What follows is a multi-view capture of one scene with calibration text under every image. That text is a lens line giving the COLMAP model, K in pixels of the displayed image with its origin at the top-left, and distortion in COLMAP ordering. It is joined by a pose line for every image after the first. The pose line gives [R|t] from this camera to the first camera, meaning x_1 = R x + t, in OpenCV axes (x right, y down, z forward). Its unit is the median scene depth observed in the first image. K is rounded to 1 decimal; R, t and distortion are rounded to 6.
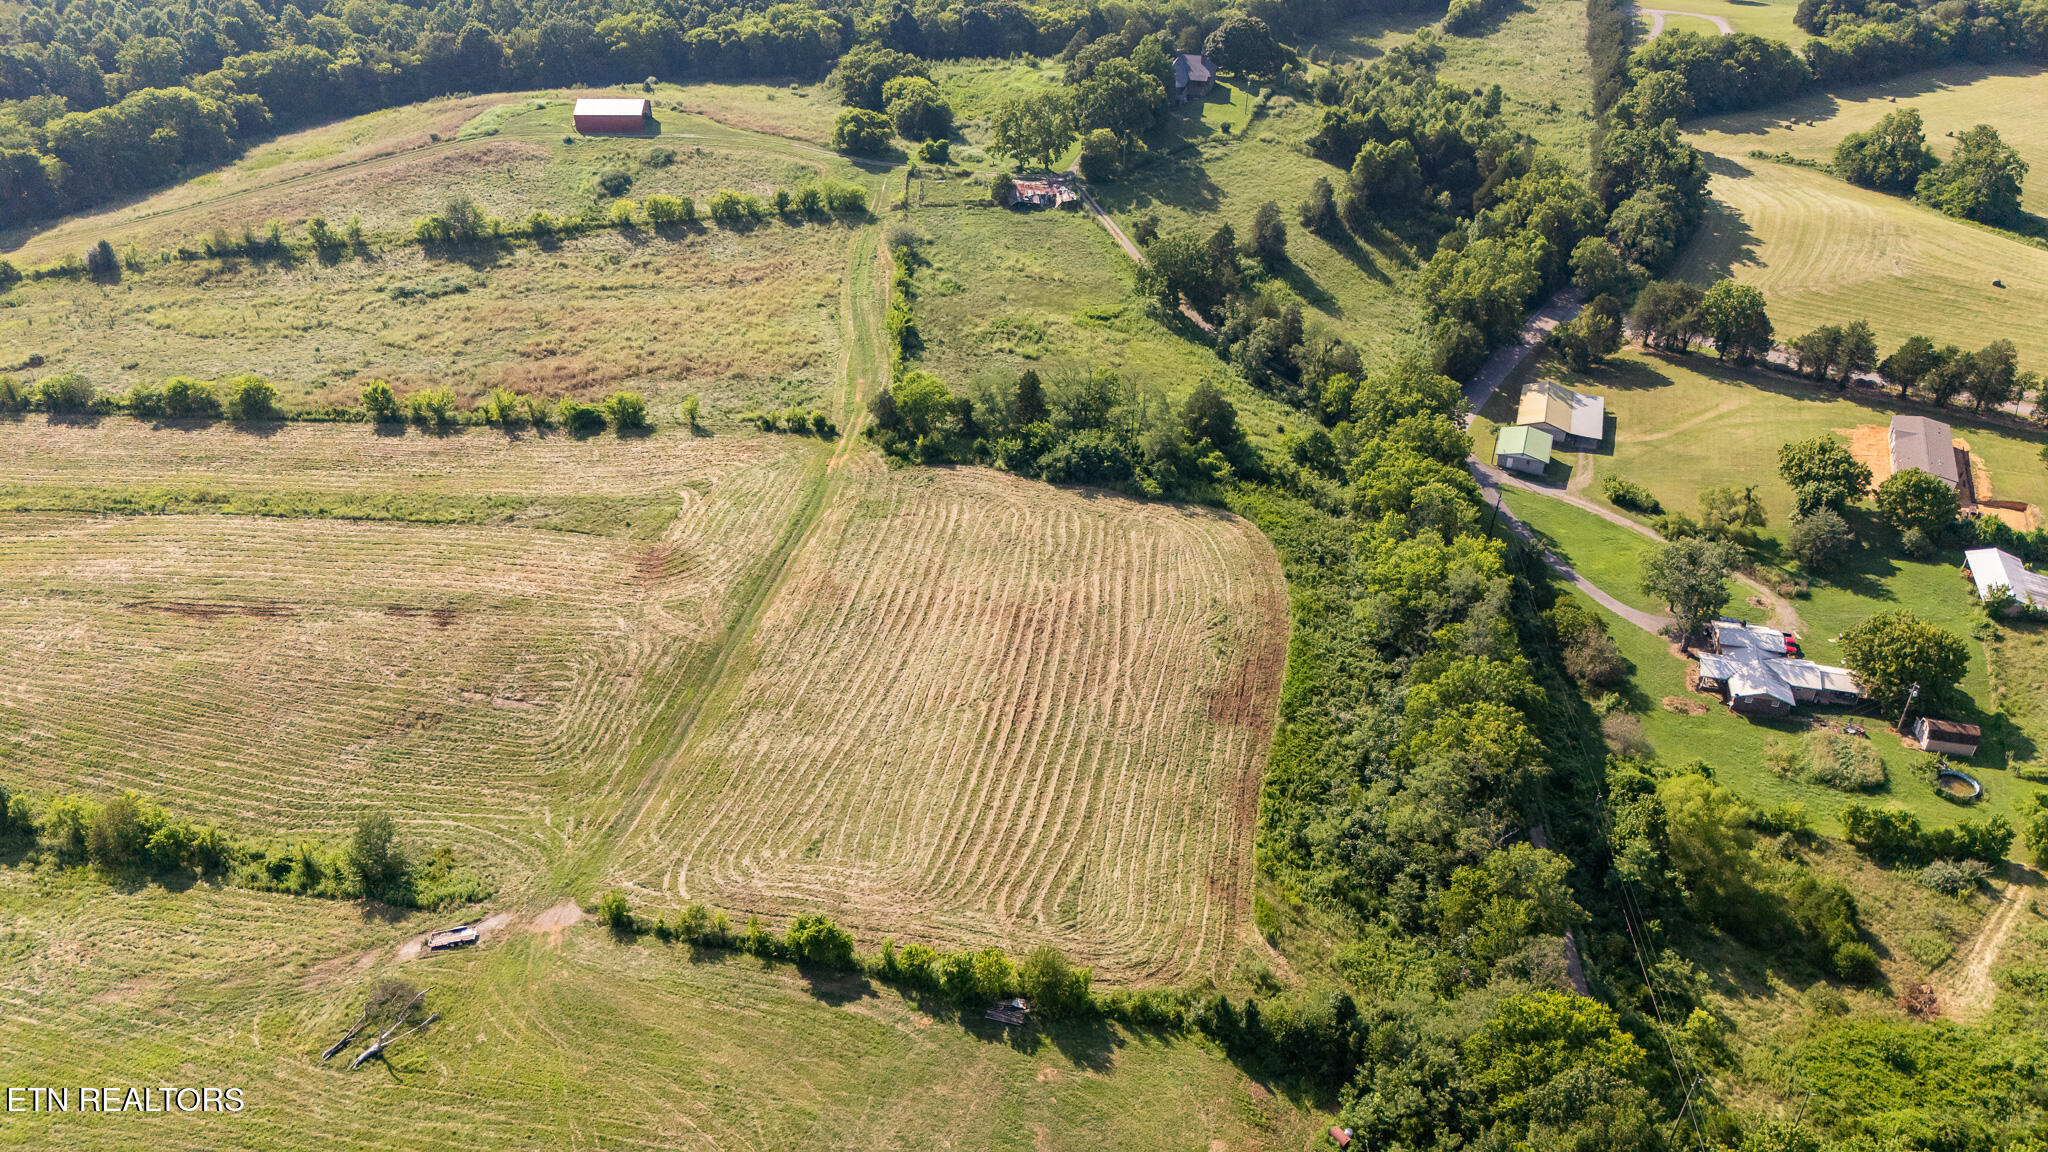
lens RADIAL K [[1503.9, 0, 1024.0], [0, 1503.9, 576.0], [0, 0, 1]] dist [0.083488, -0.094320]
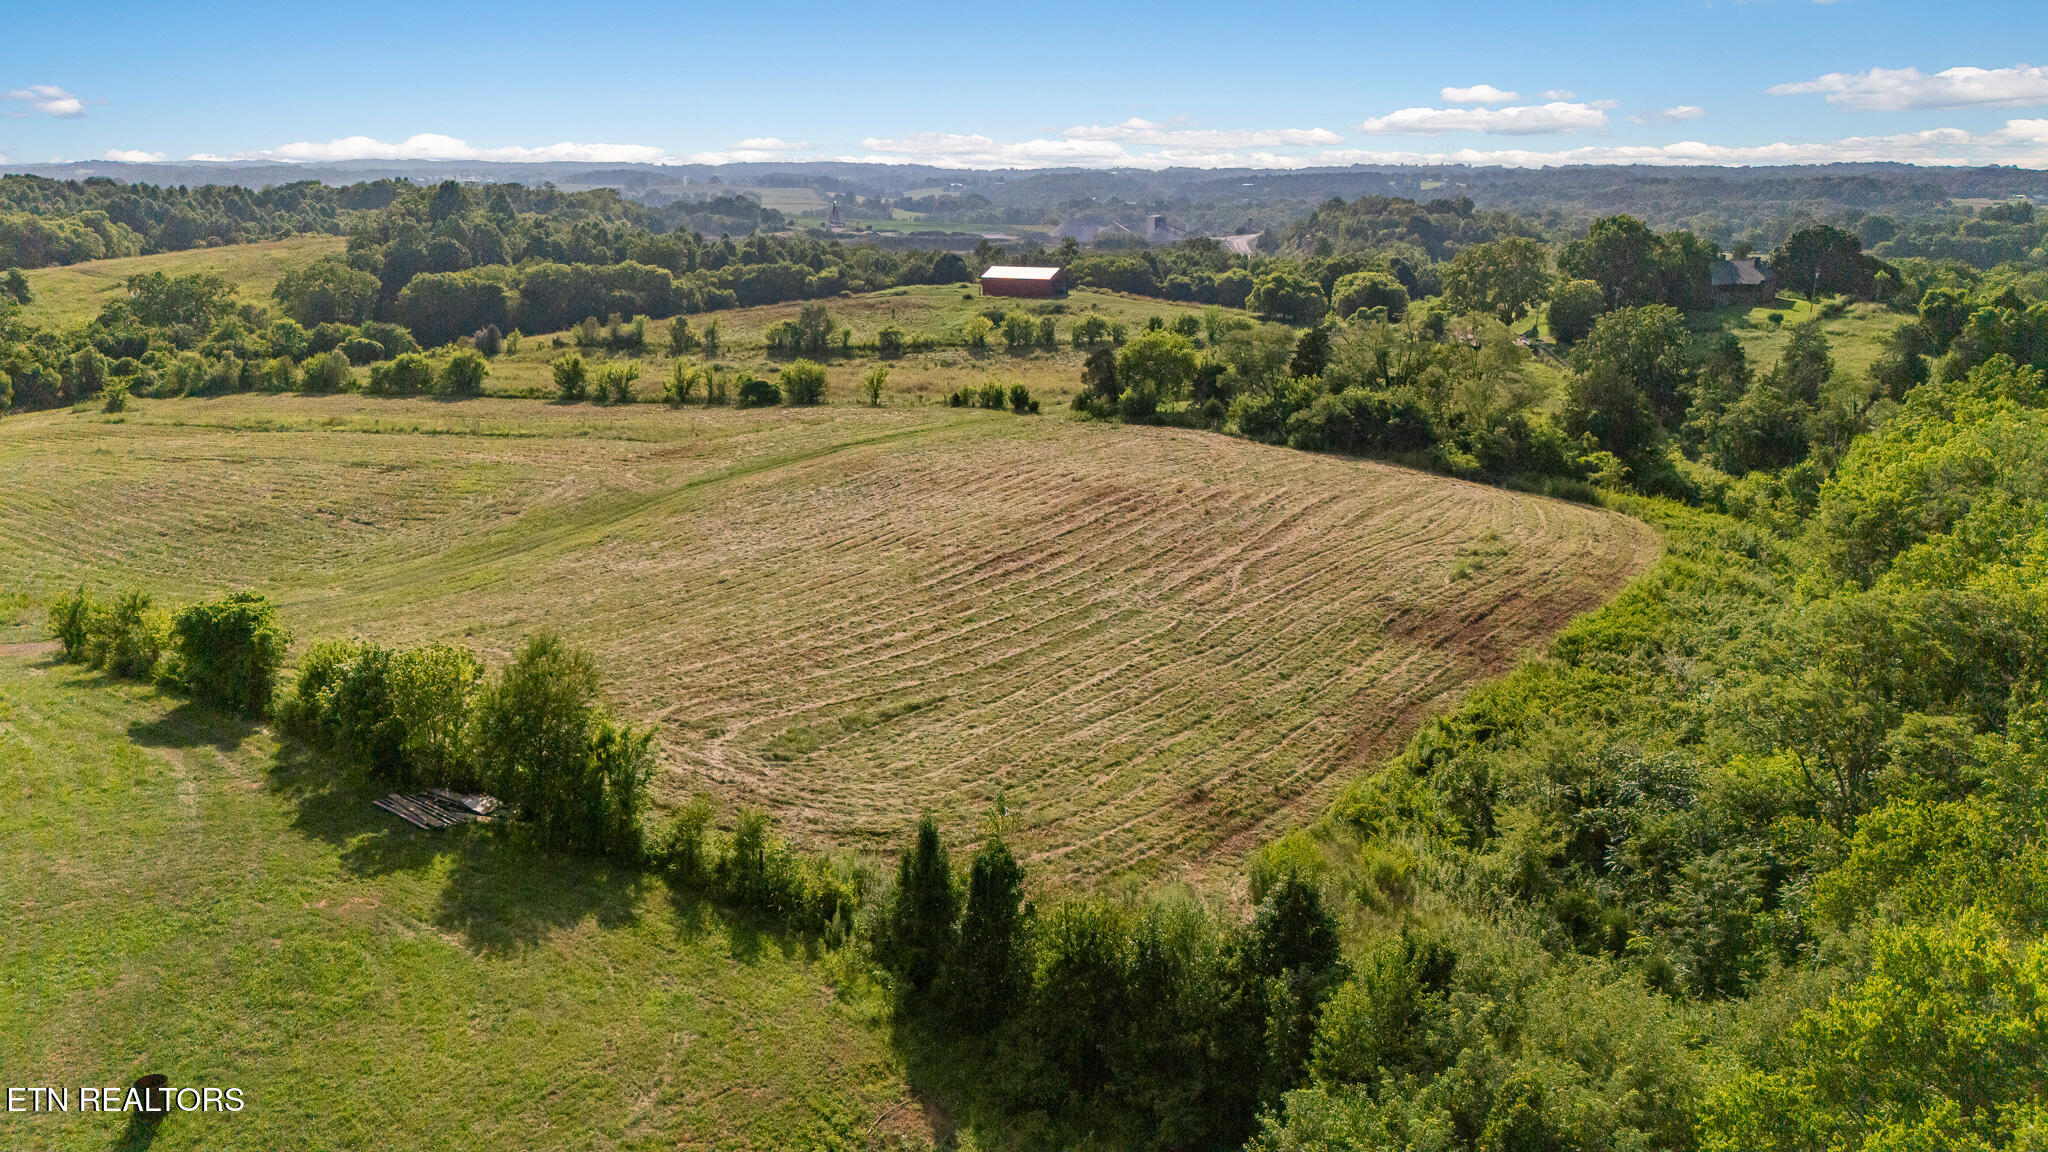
lens RADIAL K [[1503.9, 0, 1024.0], [0, 1503.9, 576.0], [0, 0, 1]] dist [0.083488, -0.094320]
pose [[0.916345, 0.100951, -0.387455, 0.156995], [-0.221065, 0.934387, -0.279375, 0.183077], [0.333830, 0.341657, 0.878538, 0.416371]]
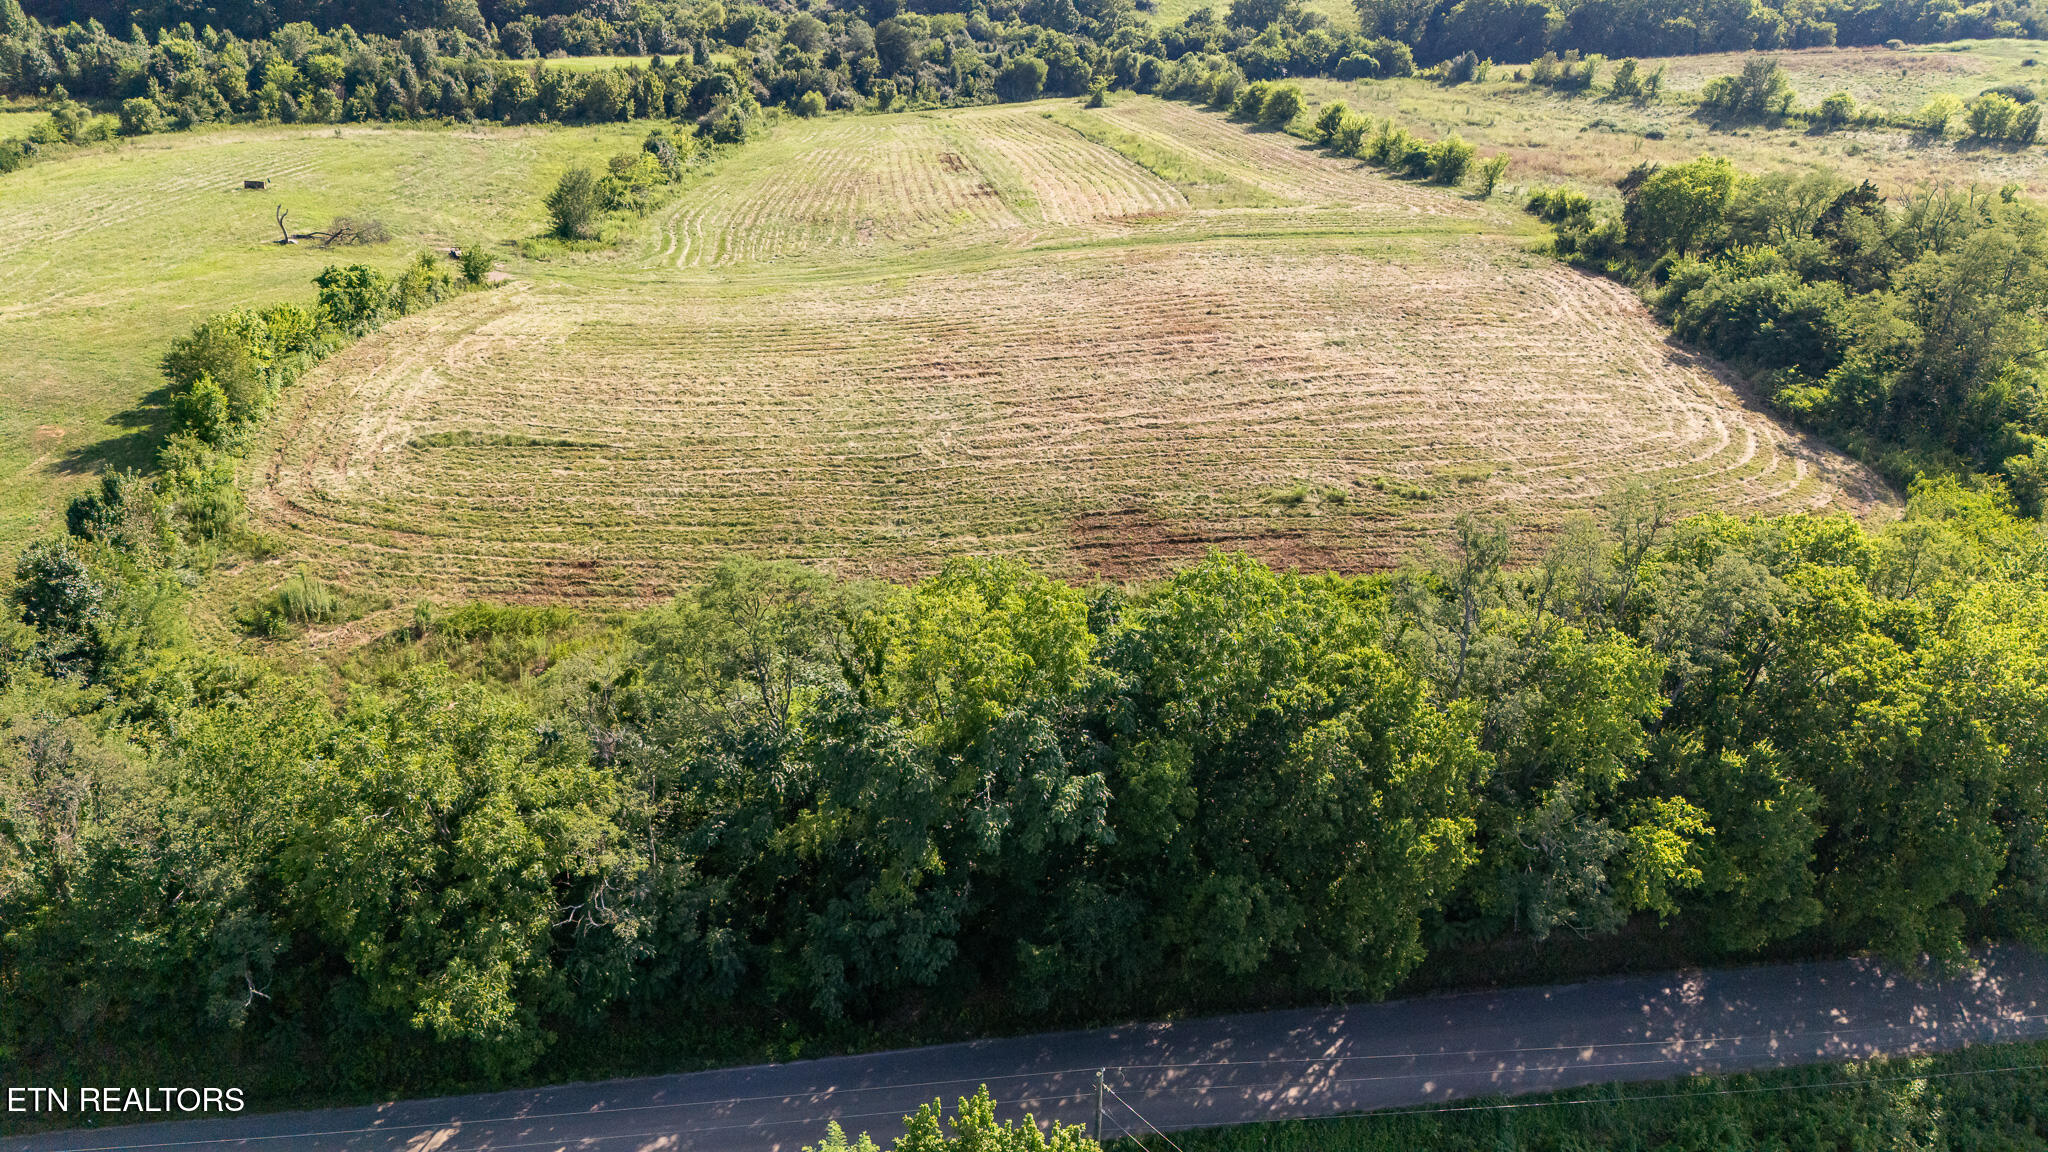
lens RADIAL K [[1505.3, 0, 1024.0], [0, 1505.3, 576.0], [0, 0, 1]] dist [0.063308, -0.058369]
pose [[0.306056, 0.413173, -0.857682, 0.417050], [-0.525932, 0.824337, 0.209436, 0.012686], [0.793552, 0.386983, 0.469594, 0.596518]]
